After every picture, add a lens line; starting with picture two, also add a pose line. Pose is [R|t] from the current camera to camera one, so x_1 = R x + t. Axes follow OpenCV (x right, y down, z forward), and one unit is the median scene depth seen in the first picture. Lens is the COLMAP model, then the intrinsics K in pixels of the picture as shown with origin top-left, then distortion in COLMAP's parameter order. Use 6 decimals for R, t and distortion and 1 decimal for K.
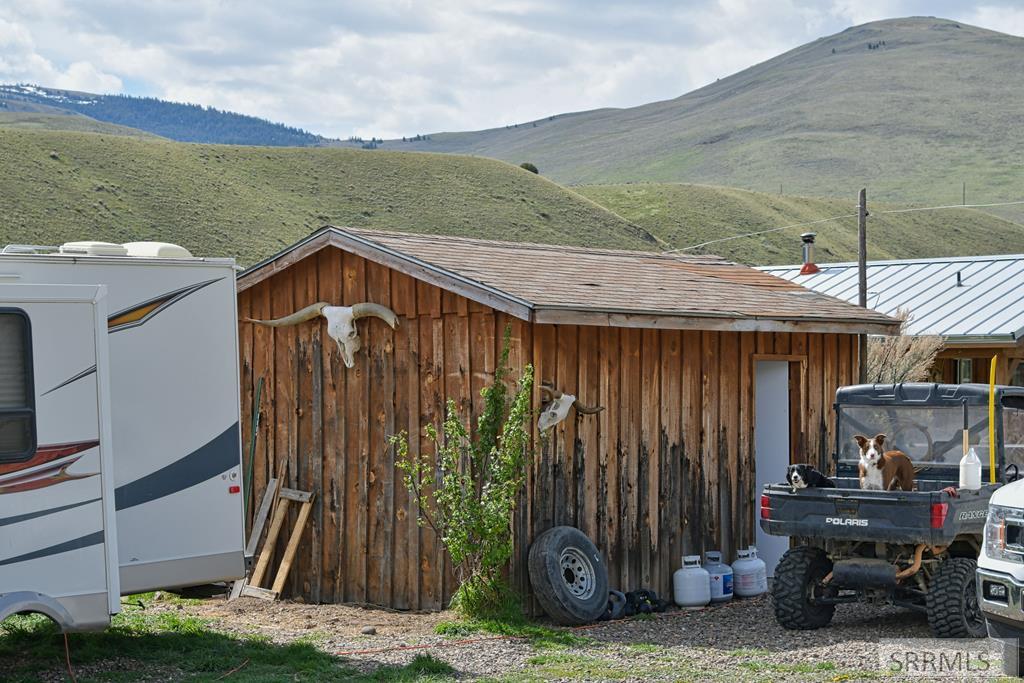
lens RADIAL K [[2153.1, 0, 512.0], [0, 2153.1, 341.5], [0, 0, 1]] dist [-0.019280, -0.002301]
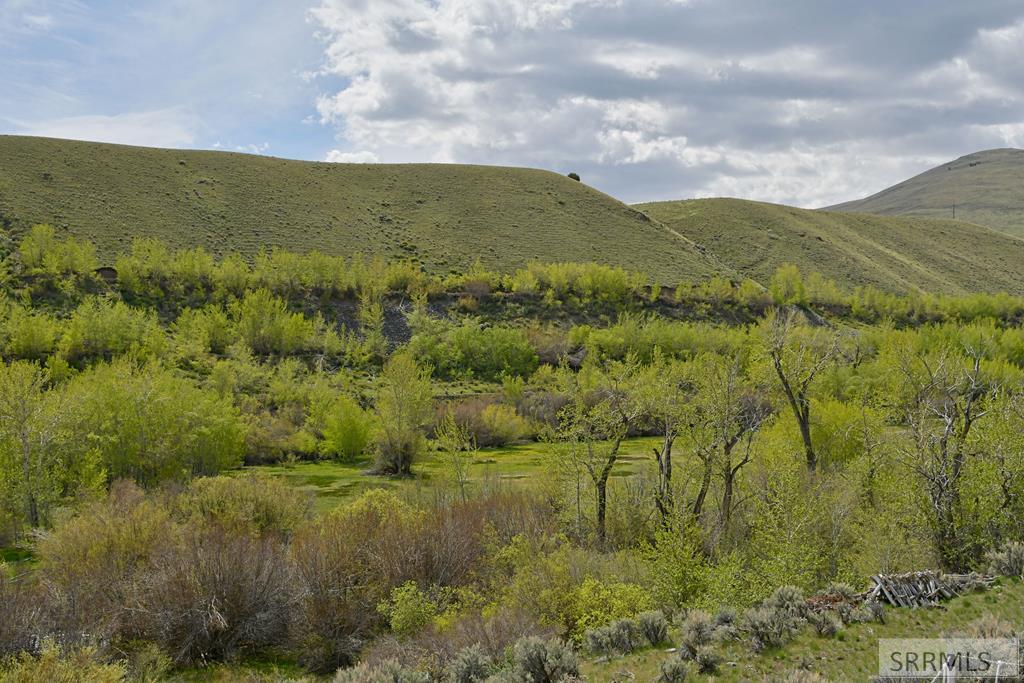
lens RADIAL K [[1078.6, 0, 514.5], [0, 1078.6, 347.3], [0, 0, 1]] dist [-0.037565, 0.000384]
pose [[0.966441, -0.003034, -0.256870, 0.042082], [0.004486, 0.999977, 0.005066, 0.007794], [0.256849, -0.006048, 0.966433, 0.083504]]
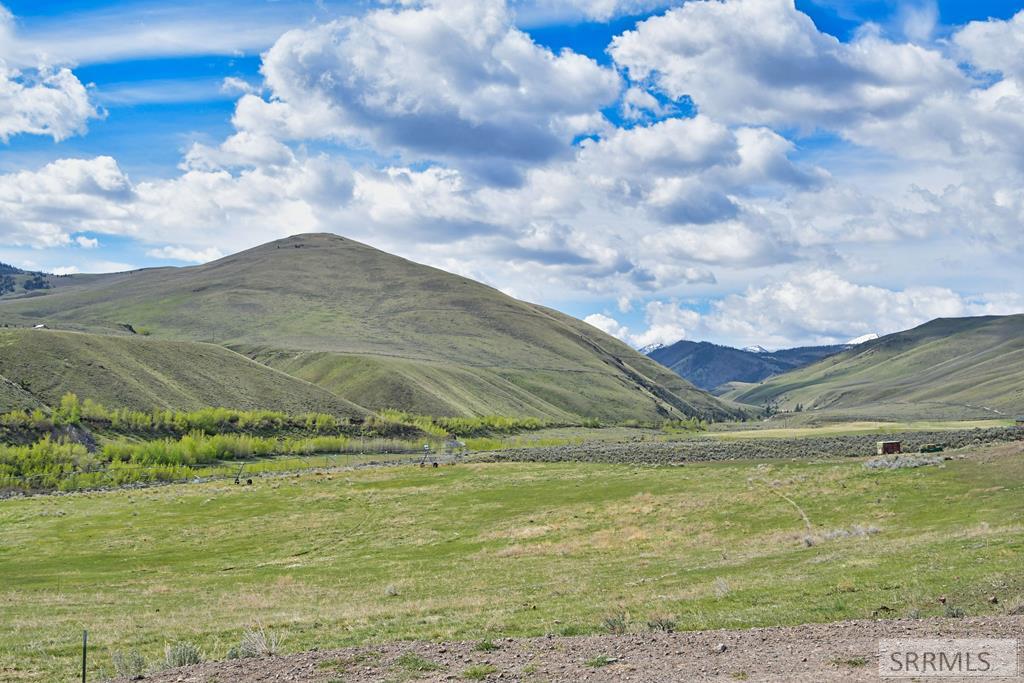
lens RADIAL K [[1079.6, 0, 517.0], [0, 1079.6, 340.5], [0, 0, 1]] dist [-0.041416, 0.005265]
pose [[0.946109, 0.047832, 0.320297, 0.060346], [-0.034080, 0.998246, -0.048408, -0.009677], [-0.322051, 0.034884, 0.946080, -0.031952]]
